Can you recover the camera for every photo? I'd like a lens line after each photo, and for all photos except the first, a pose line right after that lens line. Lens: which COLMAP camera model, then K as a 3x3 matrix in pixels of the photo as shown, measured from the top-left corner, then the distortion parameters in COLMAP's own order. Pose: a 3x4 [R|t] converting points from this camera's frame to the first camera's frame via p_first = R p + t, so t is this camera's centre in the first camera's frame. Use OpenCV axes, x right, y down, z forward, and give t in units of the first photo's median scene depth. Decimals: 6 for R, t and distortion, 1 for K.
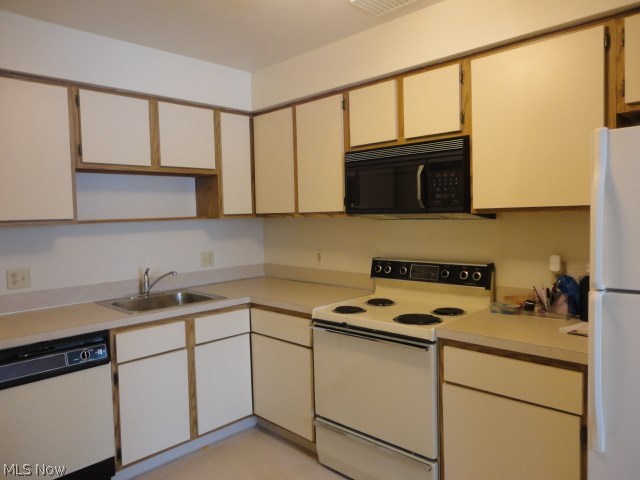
lens RADIAL K [[475.4, 0, 317.3], [0, 475.4, 235.4], [0, 0, 1]] dist [0.026640, -0.003513]
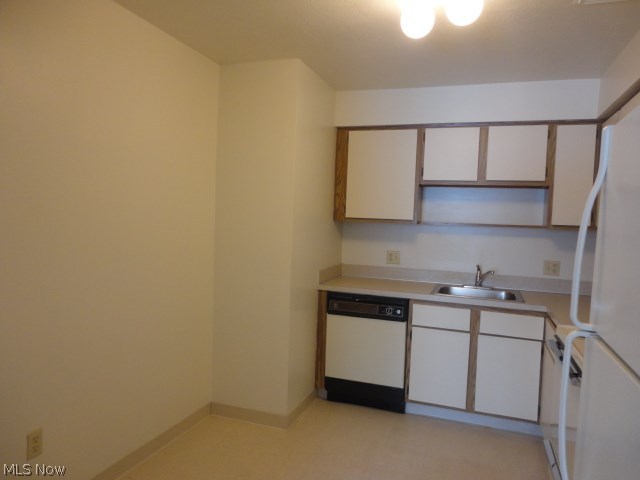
lens RADIAL K [[475.4, 0, 321.6], [0, 475.4, 235.0], [0, 0, 1]] dist [0.026640, -0.003513]
pose [[0.419484, 0.076121, -0.904566, 0.614599], [-0.094457, 0.994729, 0.039905, -0.019209], [0.902835, 0.068703, 0.424463, 0.139205]]
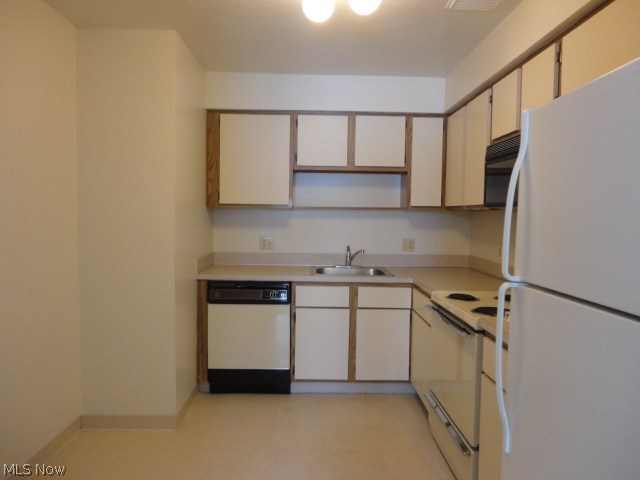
lens RADIAL K [[475.4, 0, 319.3], [0, 475.4, 235.8], [0, 0, 1]] dist [0.026640, -0.003513]
pose [[0.710537, 0.067527, -0.700412, 0.532960], [-0.067365, 0.997341, 0.027816, 0.012334], [0.700428, 0.027419, 0.713197, 0.030726]]
